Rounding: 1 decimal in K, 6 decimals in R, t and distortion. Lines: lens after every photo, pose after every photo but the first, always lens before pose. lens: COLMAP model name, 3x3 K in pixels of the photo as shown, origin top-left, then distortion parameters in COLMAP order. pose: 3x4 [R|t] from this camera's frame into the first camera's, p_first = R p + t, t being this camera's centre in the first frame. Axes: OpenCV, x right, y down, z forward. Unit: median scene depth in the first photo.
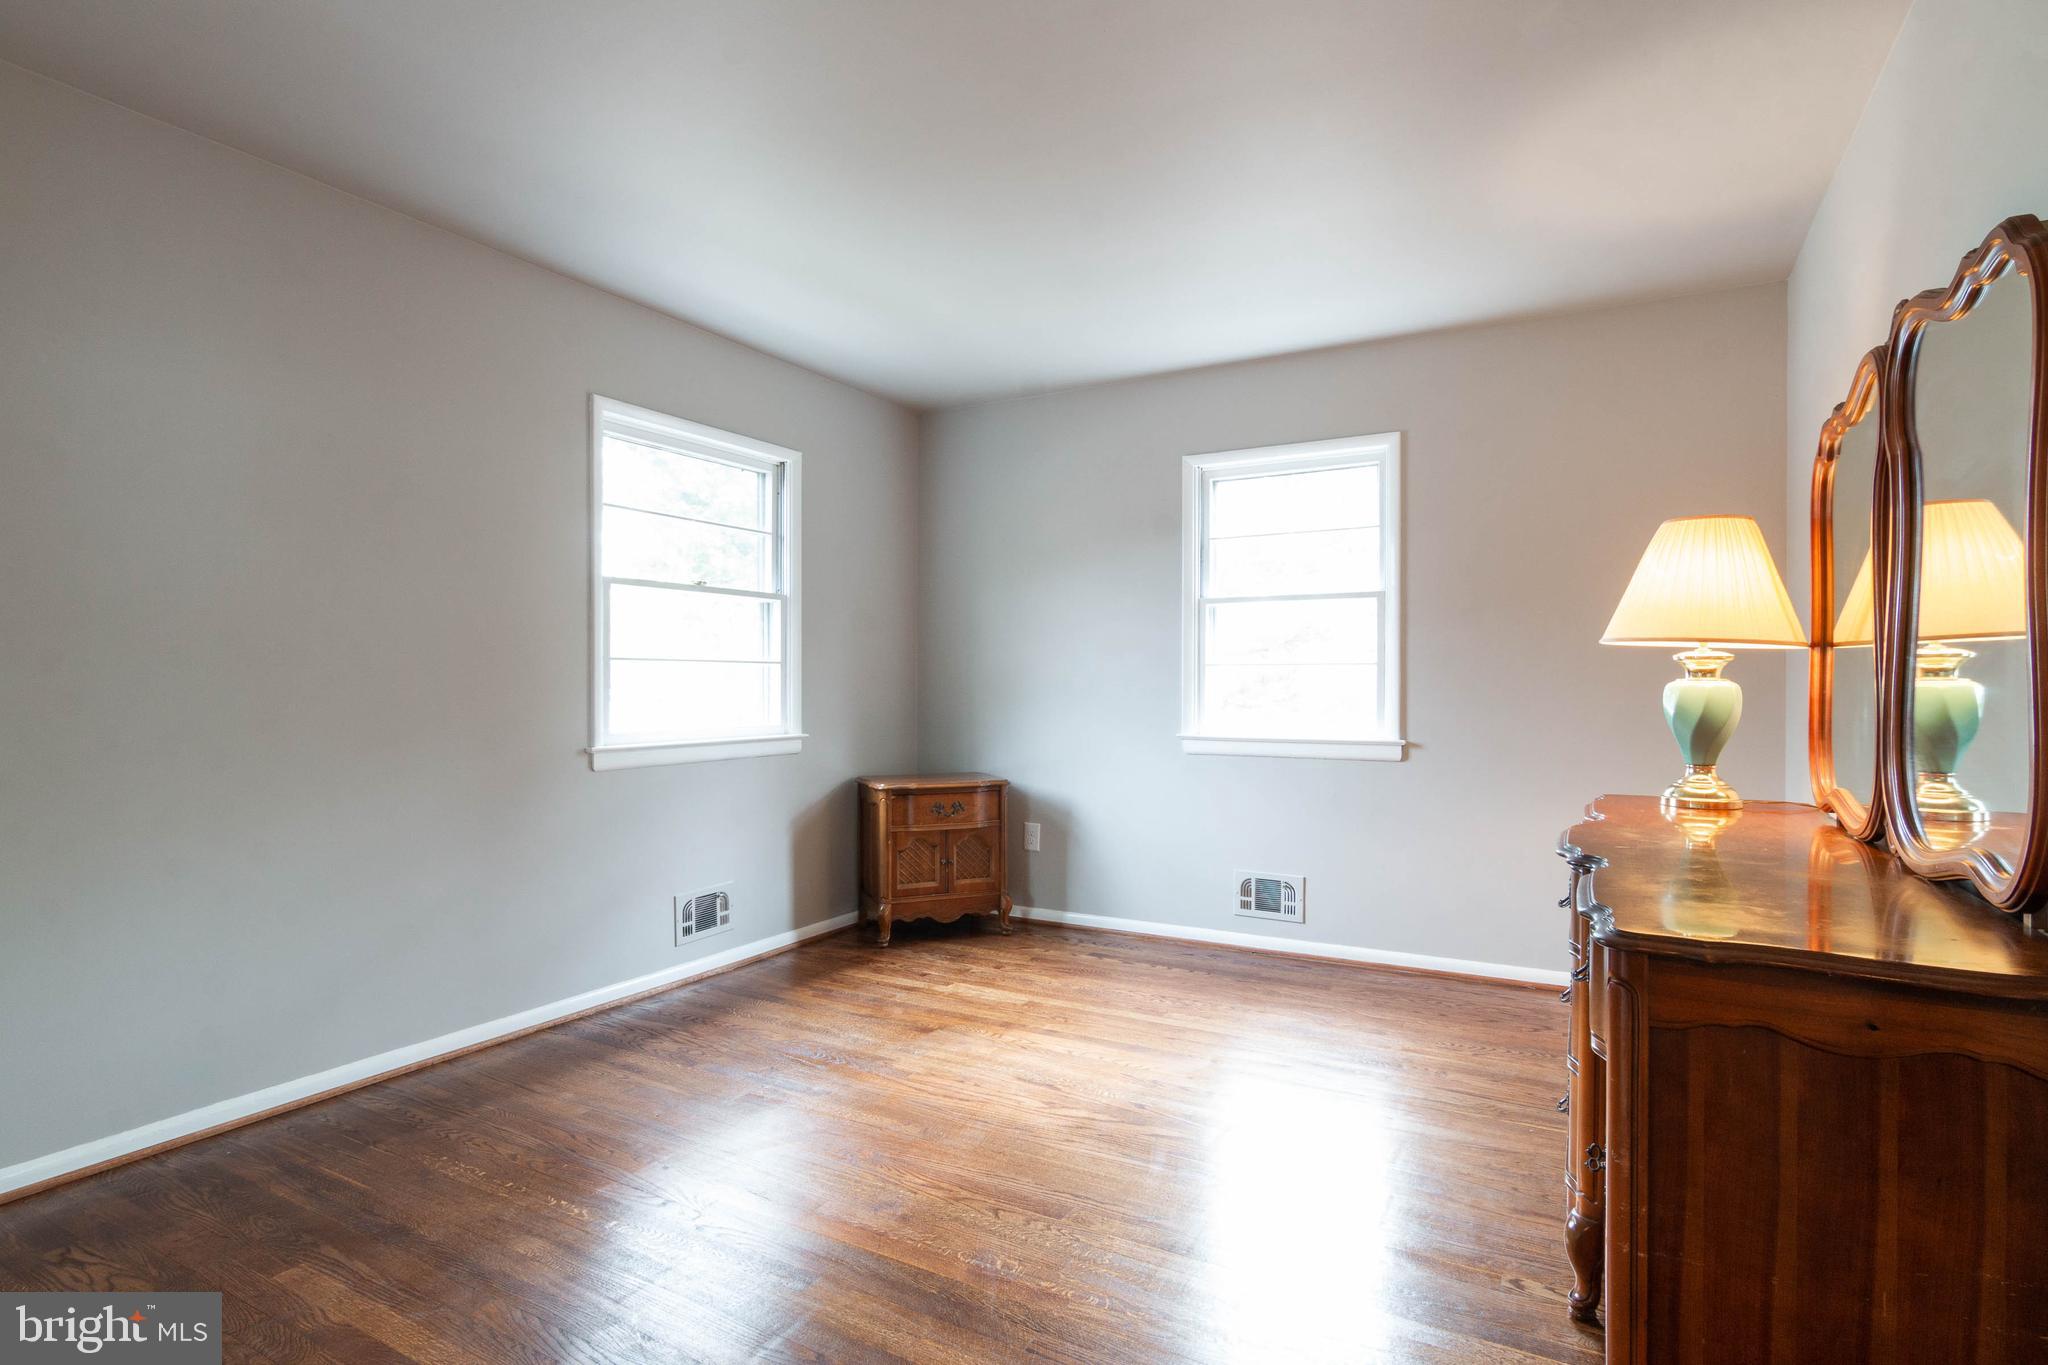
lens RADIAL K [[1033.9, 0, 1015.9], [0, 1033.9, 684.5], [0, 0, 1]] dist [-0.008280, 0.002756]
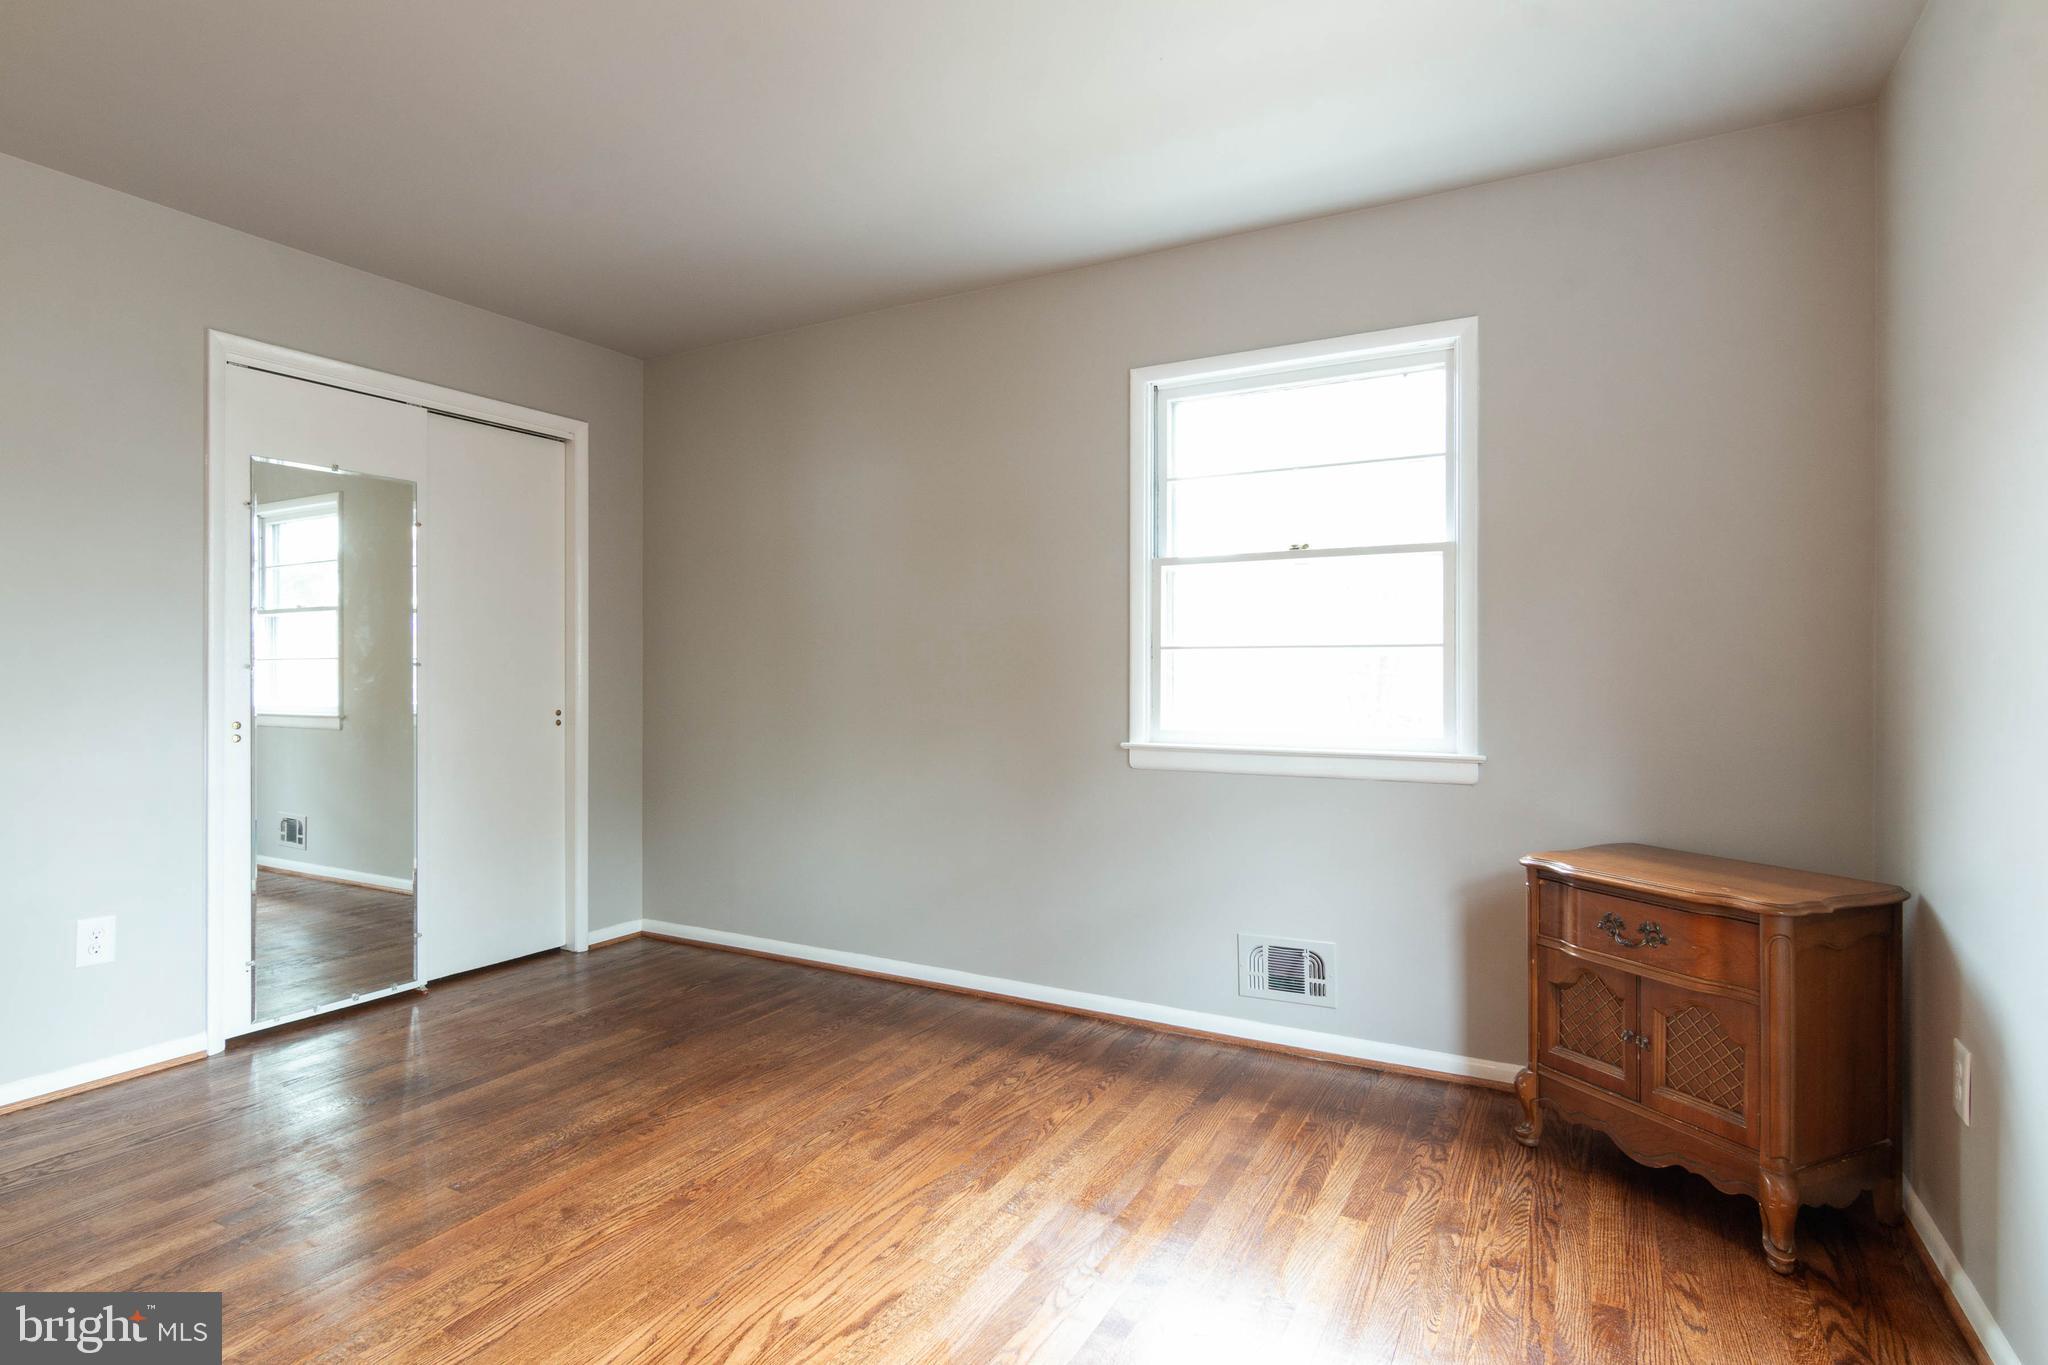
lens RADIAL K [[1033.9, 0, 1030.1], [0, 1033.9, 674.9], [0, 0, 1]] dist [-0.008280, 0.002756]
pose [[0.018207, 0.003691, -0.999827, 0.500449], [-0.003101, 0.999989, 0.003635, -0.004378], [0.999829, 0.003034, 0.018218, 0.833469]]
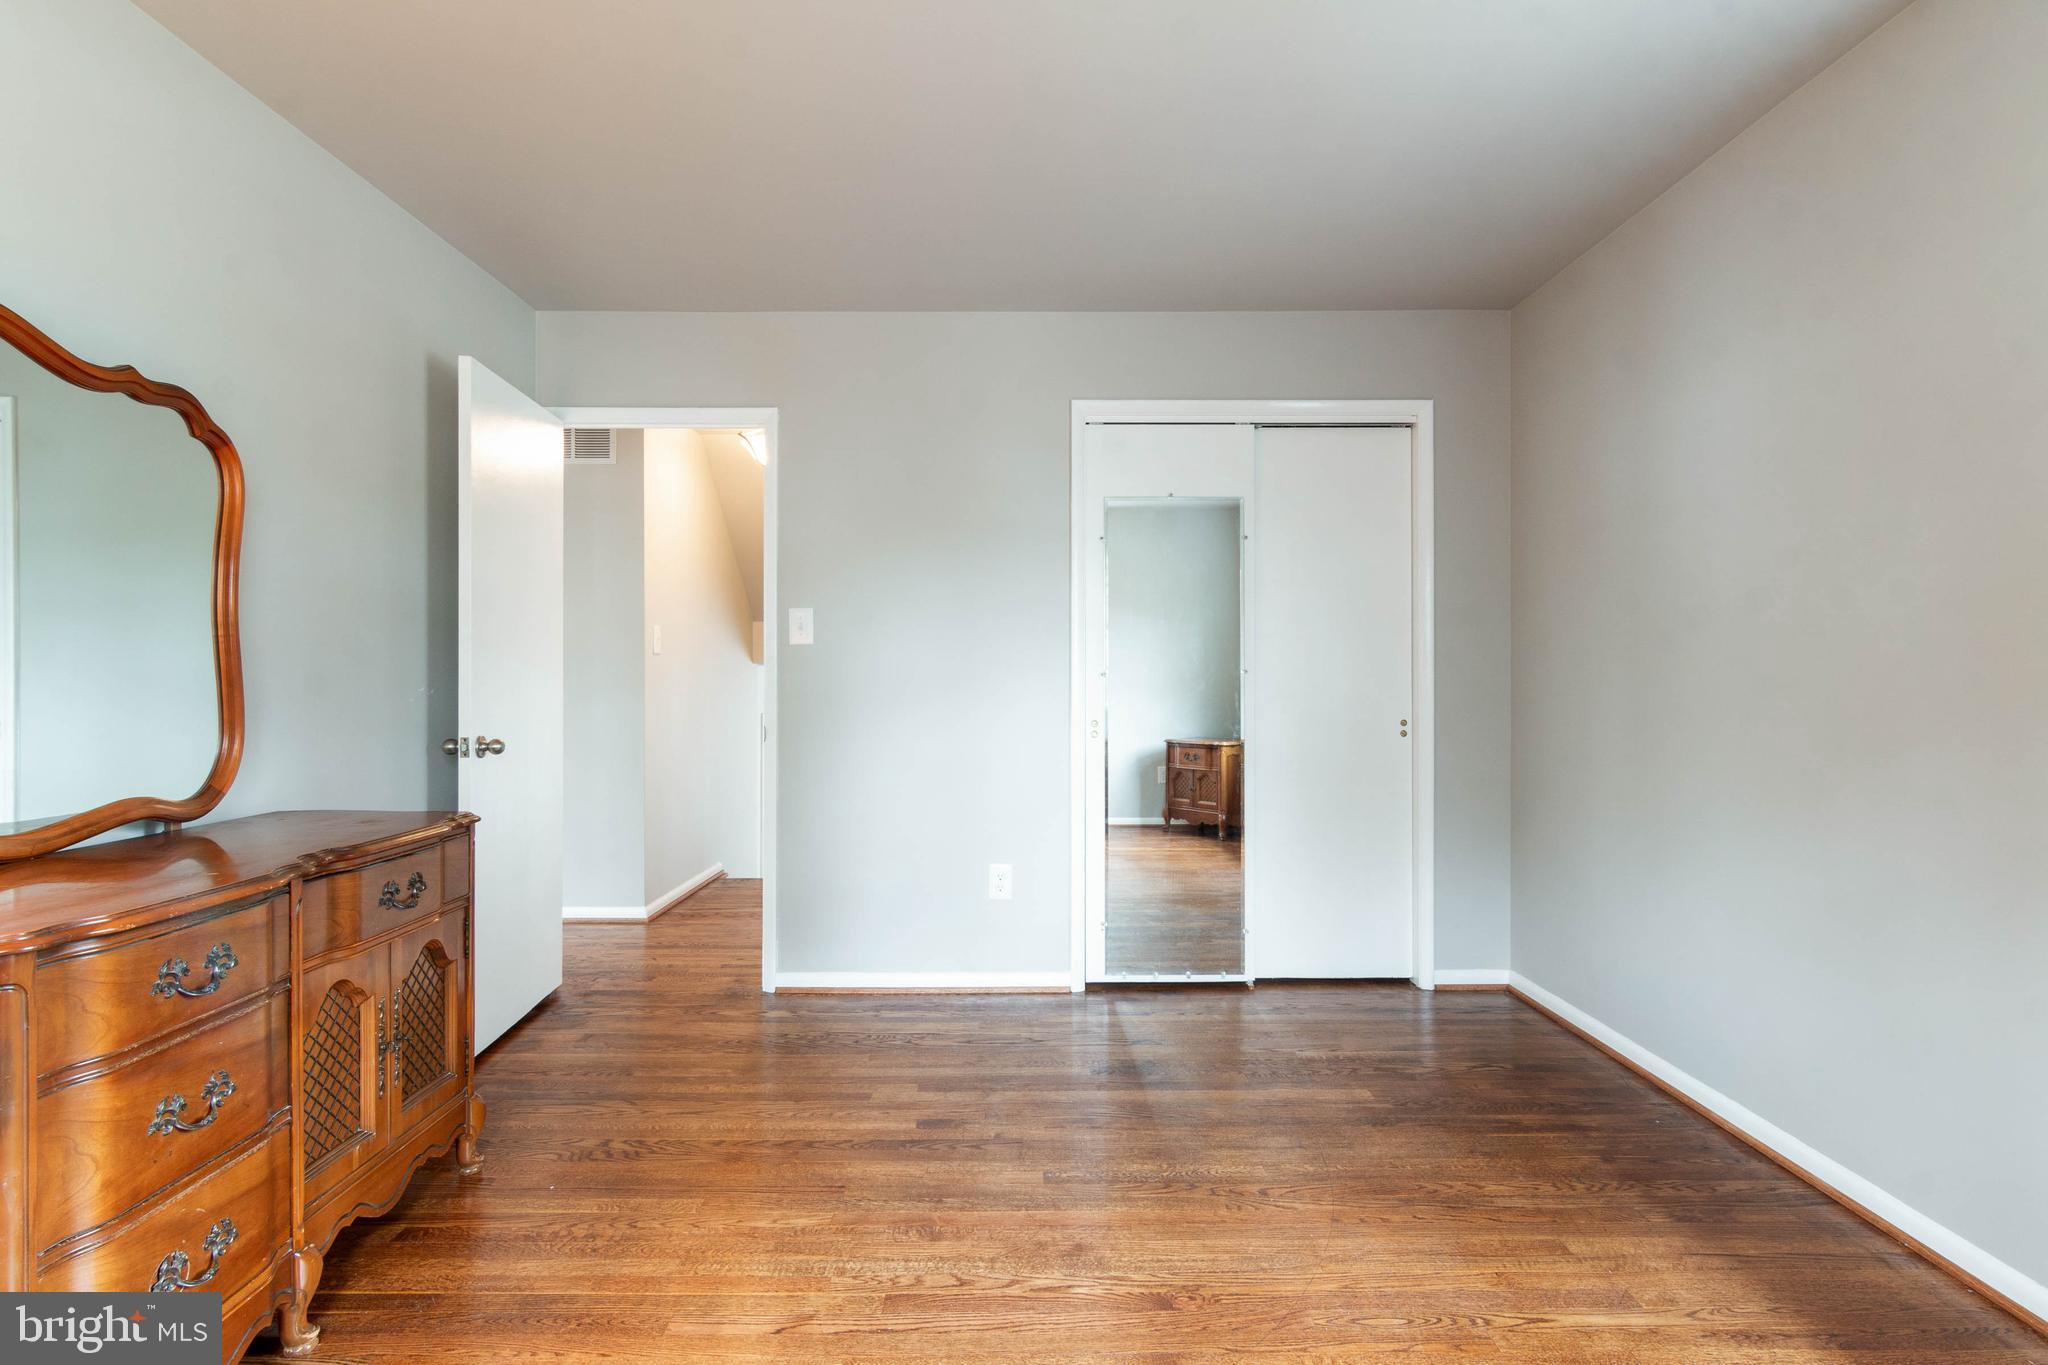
lens RADIAL K [[1033.9, 0, 1020.7], [0, 1033.9, 676.2], [0, 0, 1]] dist [-0.008280, 0.002756]
pose [[-0.866451, -0.001077, -0.499262, 0.219224], [-0.000087, 0.999998, -0.002005, -0.001767], [0.499263, -0.001694, -0.866449, 1.041676]]
